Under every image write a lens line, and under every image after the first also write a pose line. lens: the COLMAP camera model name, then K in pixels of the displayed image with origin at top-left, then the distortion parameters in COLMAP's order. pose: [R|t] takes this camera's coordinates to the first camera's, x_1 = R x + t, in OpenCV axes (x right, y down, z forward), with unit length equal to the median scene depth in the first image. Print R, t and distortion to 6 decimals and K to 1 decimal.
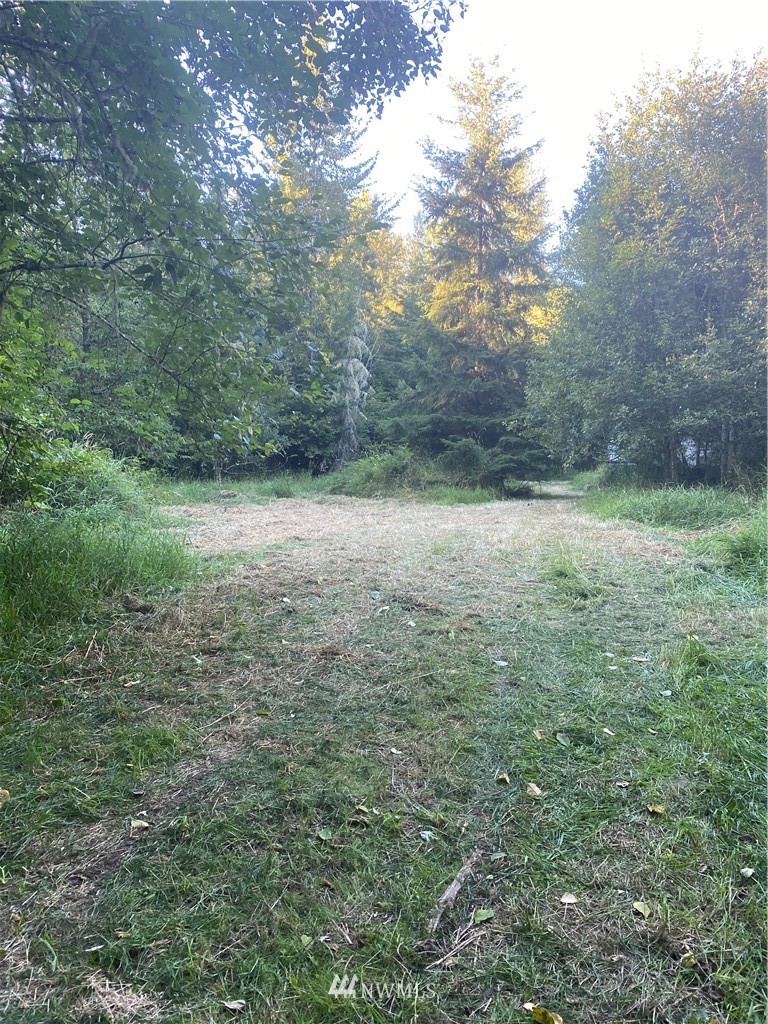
lens RADIAL K [[761.3, 0, 387.1], [0, 761.3, 510.3], [0, 0, 1]] dist [0.005065, -0.027339]
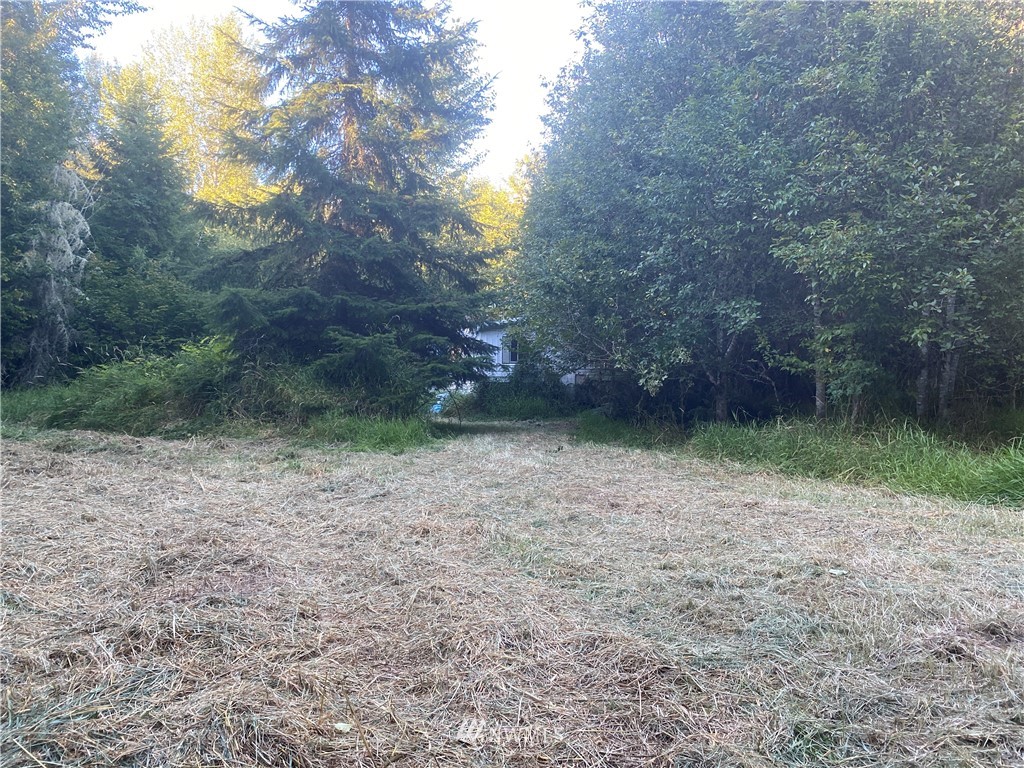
lens RADIAL K [[761.3, 0, 518.1], [0, 761.3, 379.2], [0, 0, 1]] dist [0.005065, -0.027339]
pose [[0.821612, 0.016241, 0.569815, -0.099432], [0.018232, 0.998334, -0.054742, -0.017733], [-0.569755, 0.055366, 0.819947, 0.331495]]
